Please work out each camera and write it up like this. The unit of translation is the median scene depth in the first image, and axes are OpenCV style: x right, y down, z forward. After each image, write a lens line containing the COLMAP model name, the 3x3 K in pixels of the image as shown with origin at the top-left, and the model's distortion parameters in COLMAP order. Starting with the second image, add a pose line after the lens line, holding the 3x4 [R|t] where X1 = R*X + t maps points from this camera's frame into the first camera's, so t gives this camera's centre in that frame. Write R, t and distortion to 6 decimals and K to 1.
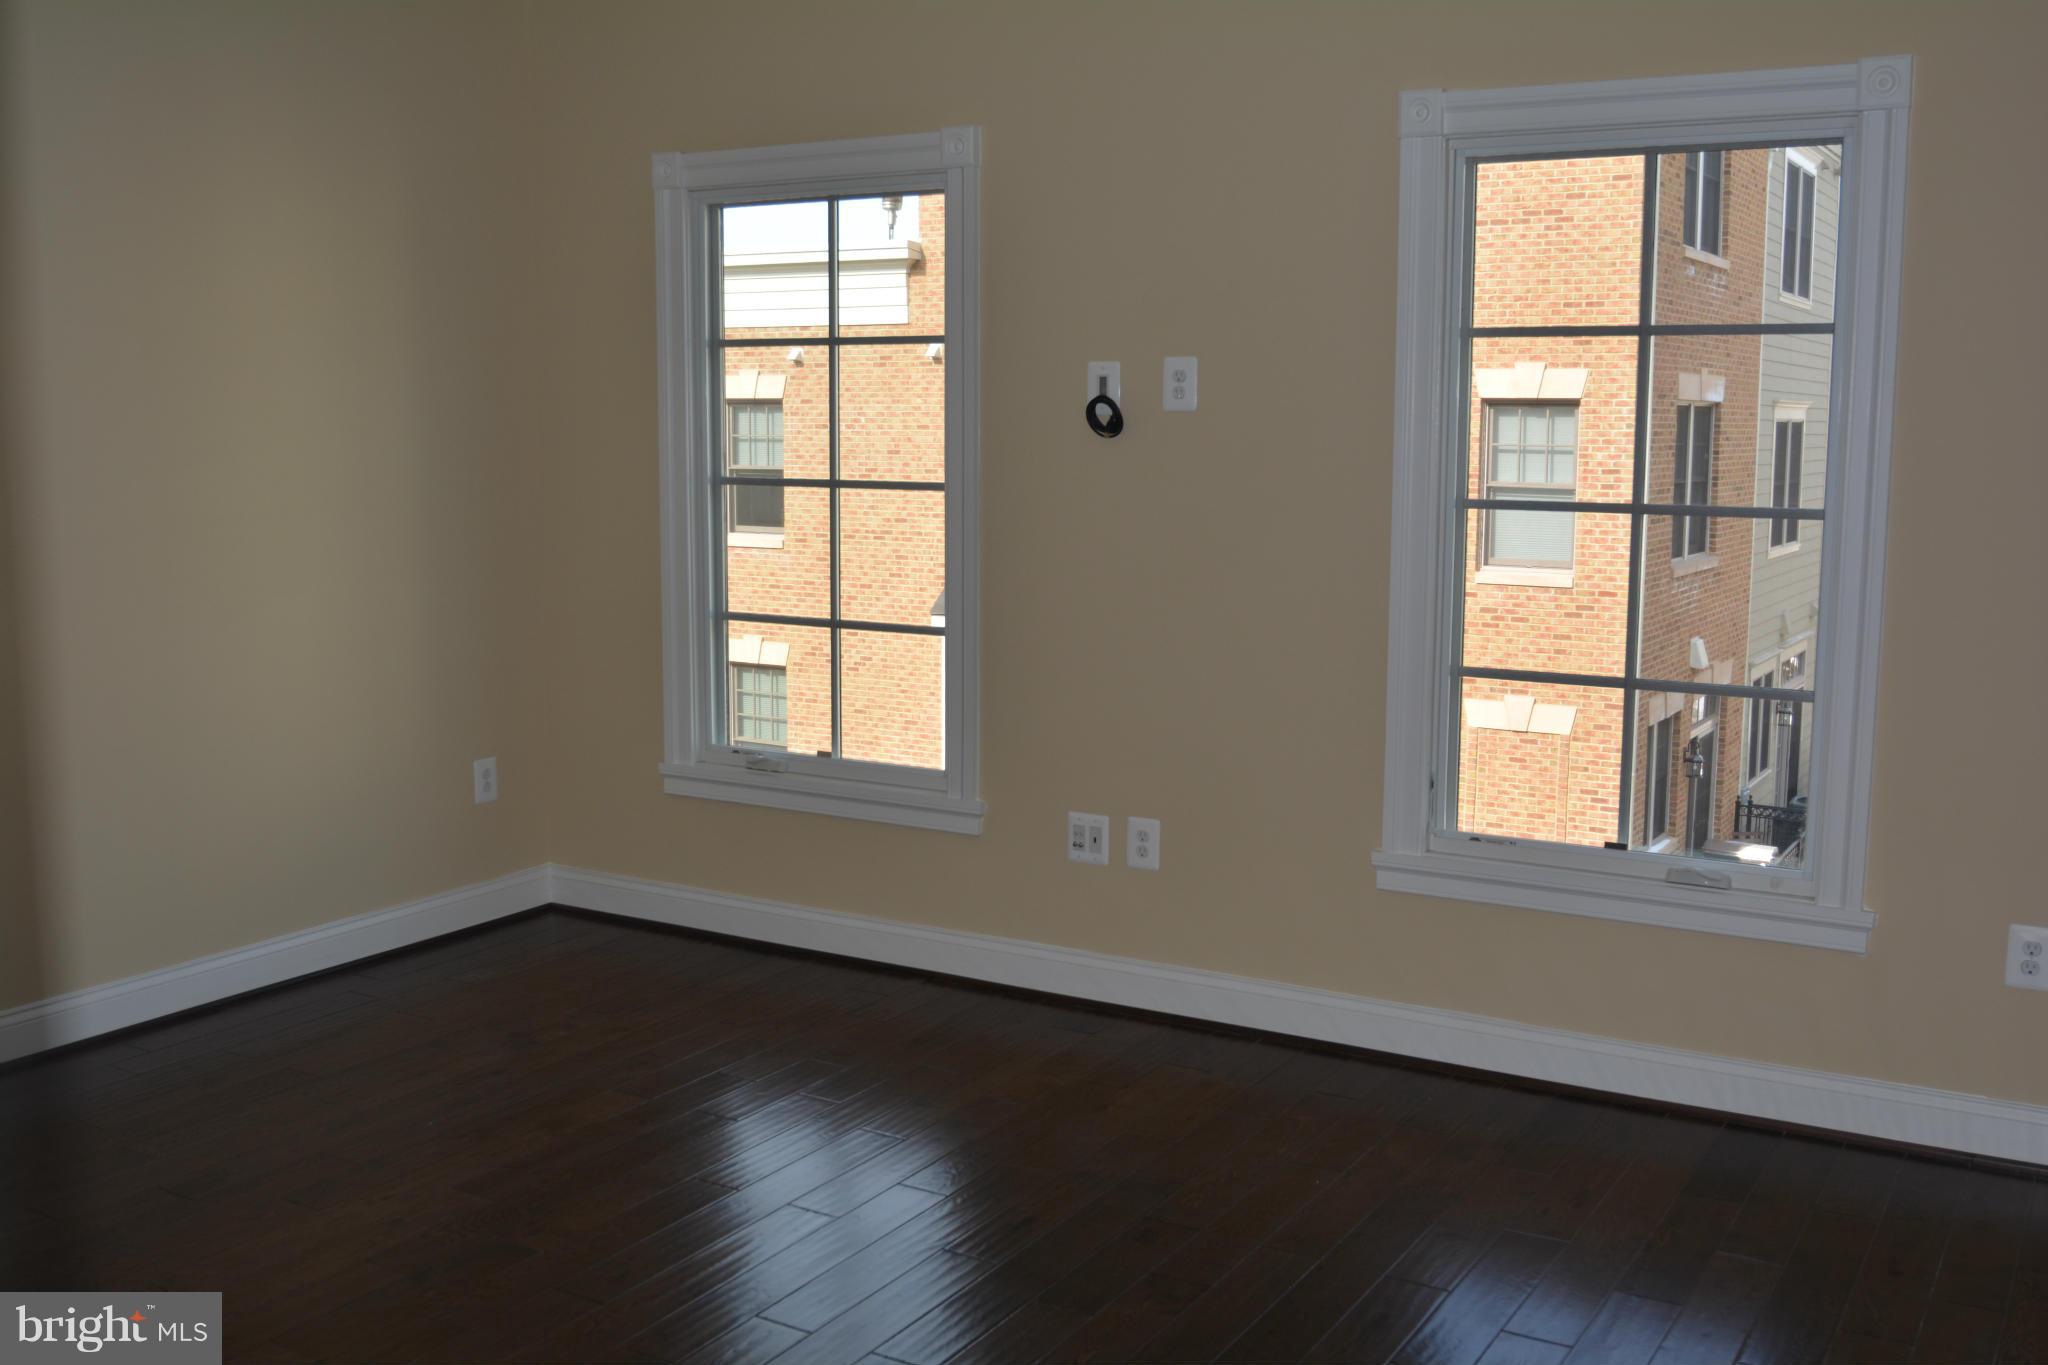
lens RADIAL K [[1973.6, 0, 1024.0], [0, 1973.6, 682.5], [0, 0, 1]] dist [-0.048883, 0.005195]
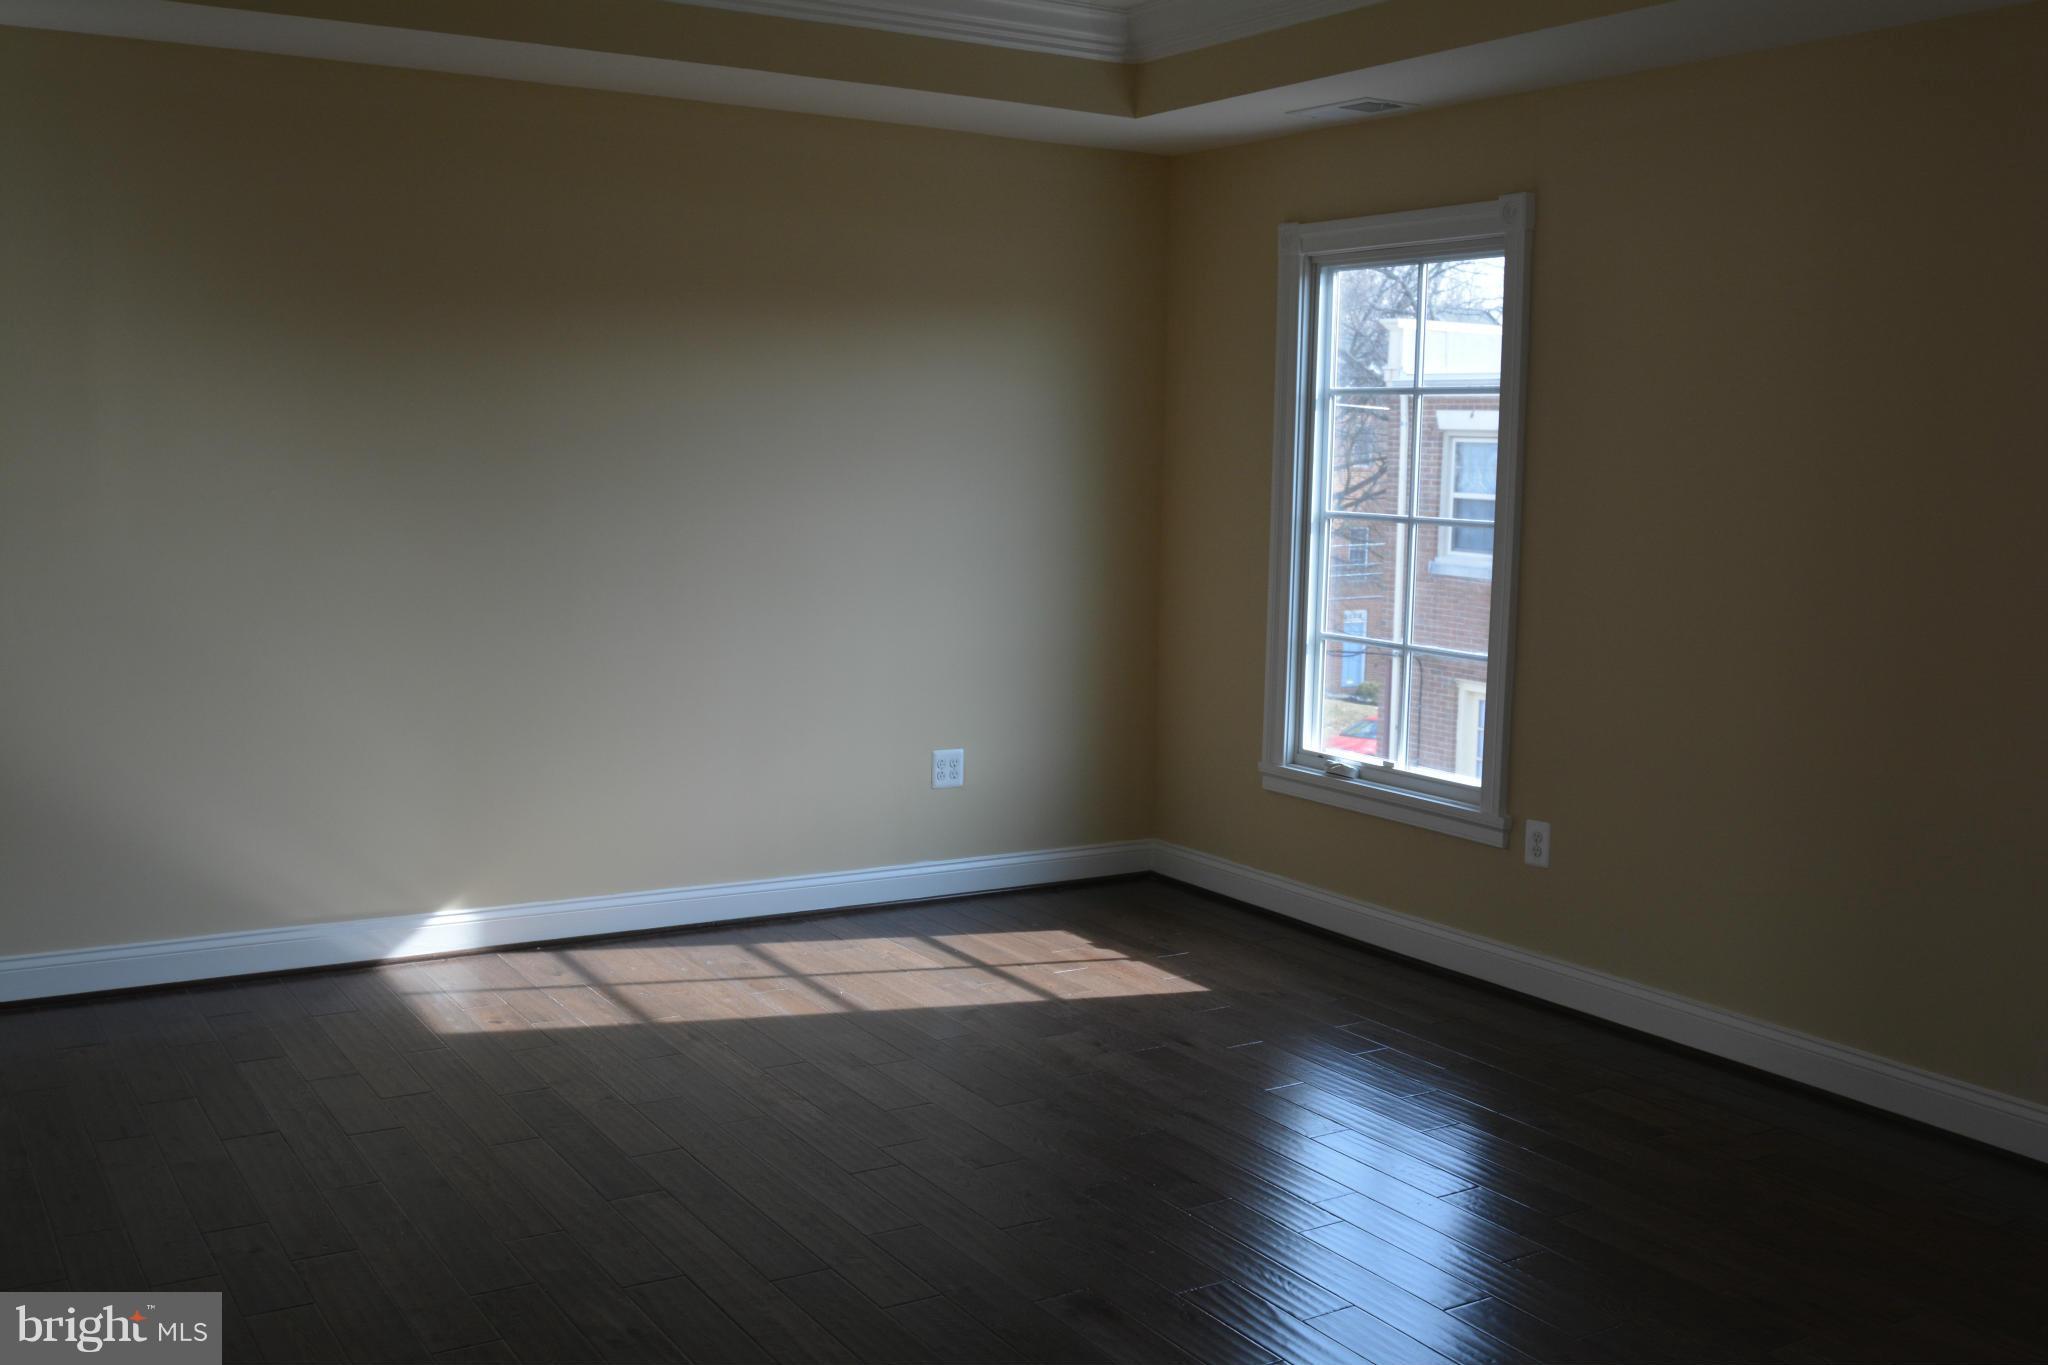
lens RADIAL K [[1973.6, 0, 1024.0], [0, 1973.6, 682.5], [0, 0, 1]] dist [-0.048883, 0.005195]
pose [[0.912926, 0.078976, -0.400411, 0.168276], [-0.087883, 0.996123, -0.003899, 0.014559], [0.398551, 0.038748, 0.916327, -0.101347]]
